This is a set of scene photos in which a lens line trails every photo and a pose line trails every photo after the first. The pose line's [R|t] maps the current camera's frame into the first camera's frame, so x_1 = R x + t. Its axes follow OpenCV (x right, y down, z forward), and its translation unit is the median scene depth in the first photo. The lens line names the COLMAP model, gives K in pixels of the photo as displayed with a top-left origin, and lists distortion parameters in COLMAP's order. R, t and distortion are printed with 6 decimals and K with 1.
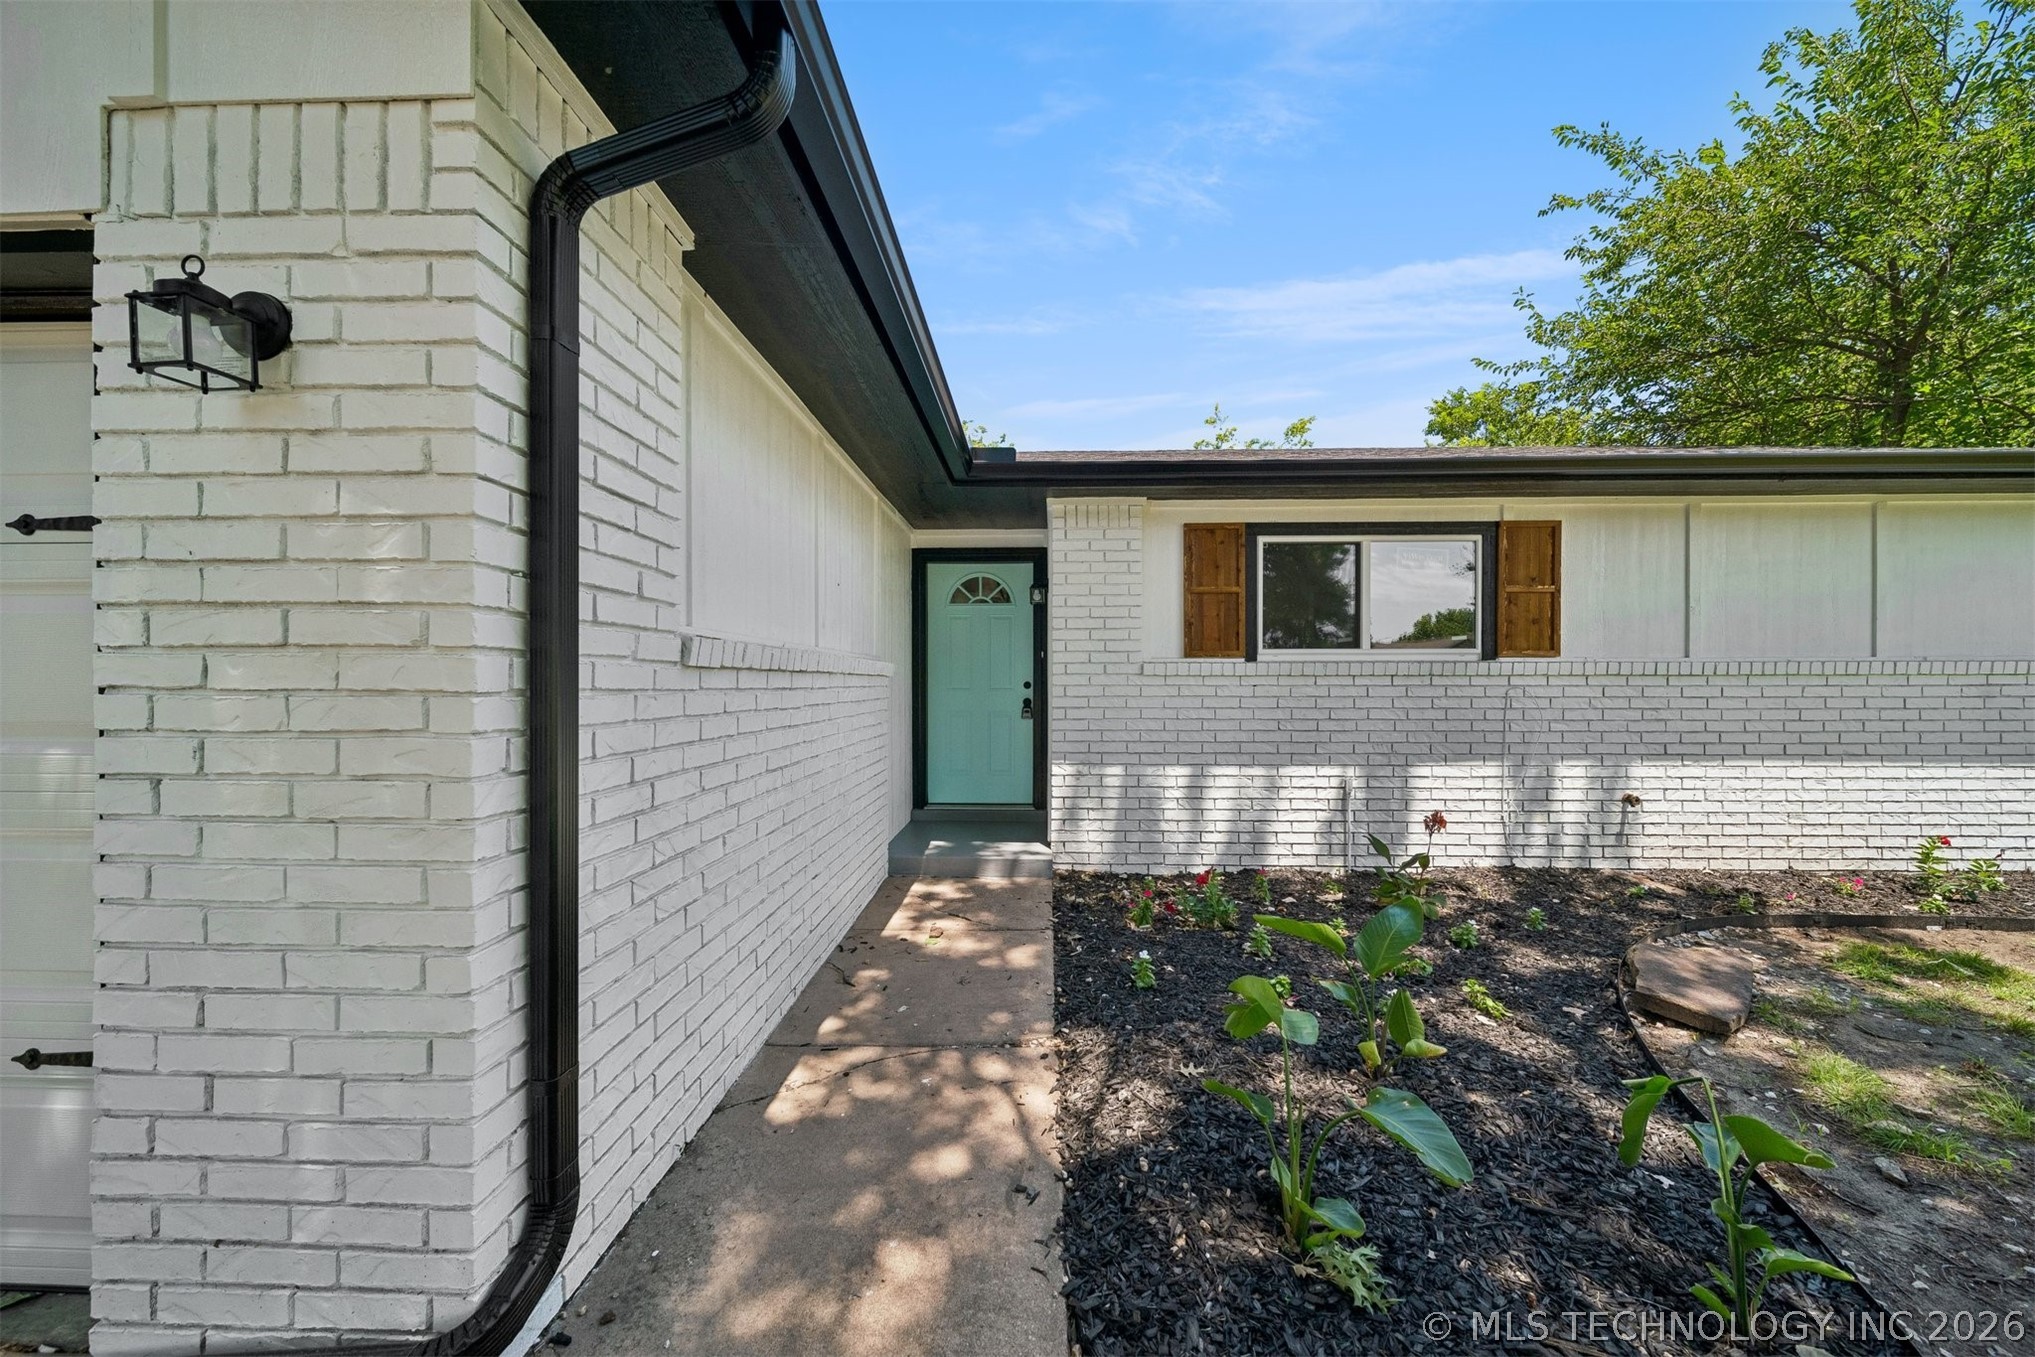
lens RADIAL K [[725.6, 0, 1018.0], [0, 725.6, 687.3], [0, 0, 1]] dist [0.000495, -0.001185]
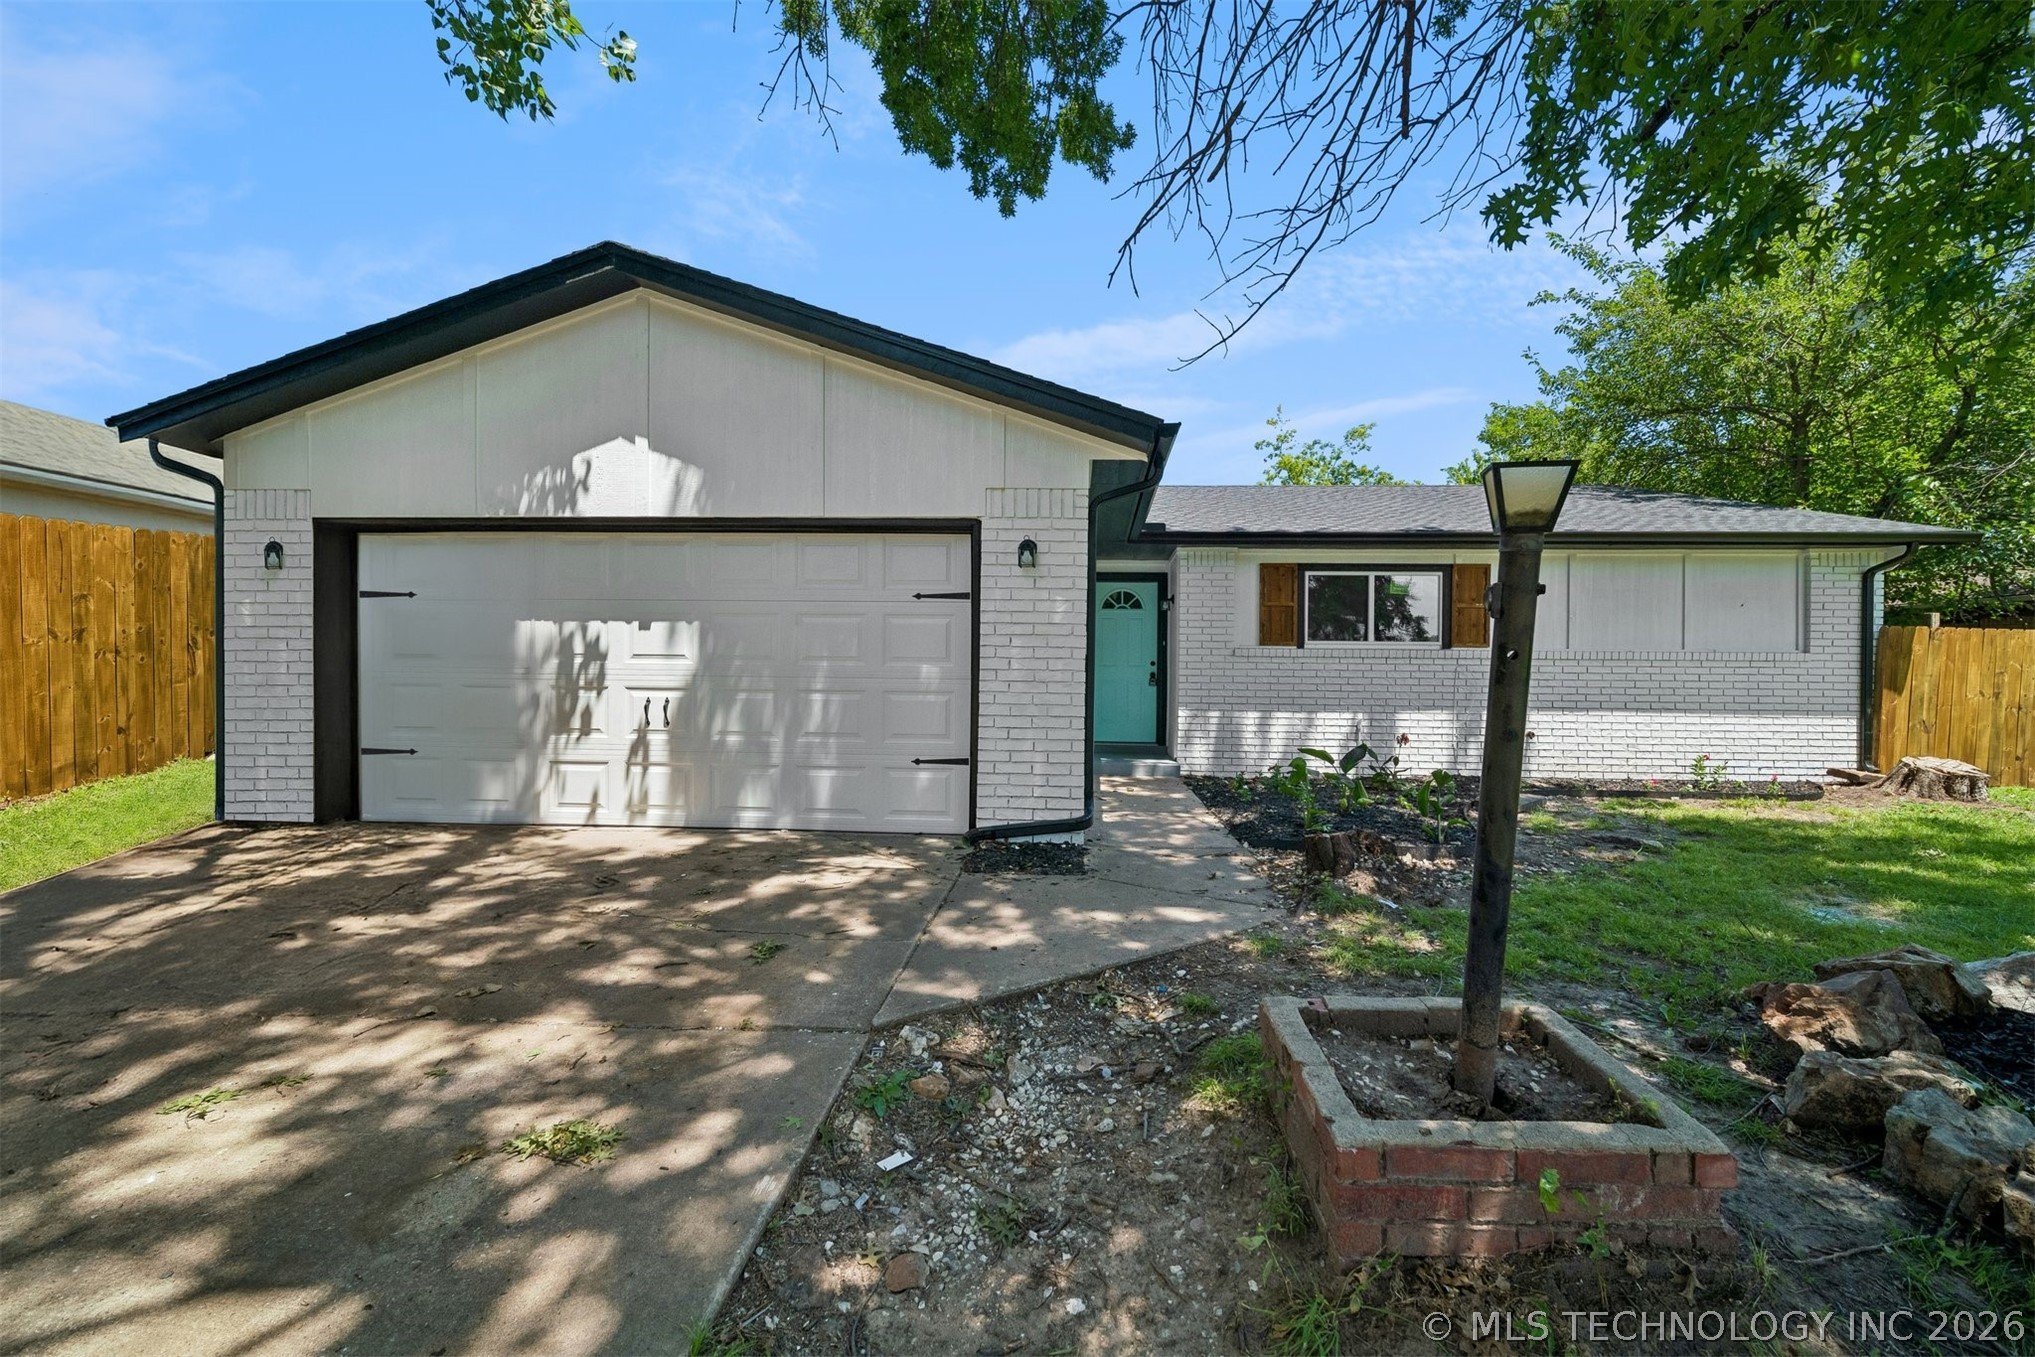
lens RADIAL K [[849.0, 0, 1019.4], [0, 849.0, 685.7], [0, 0, 1]] dist [-0.015180, 0.000524]
pose [[0.999806, 0.010741, -0.016488, -0.279030], [-0.010756, 0.999942, -0.000816, 0.057694], [0.016478, 0.000993, 0.999864, -0.922686]]
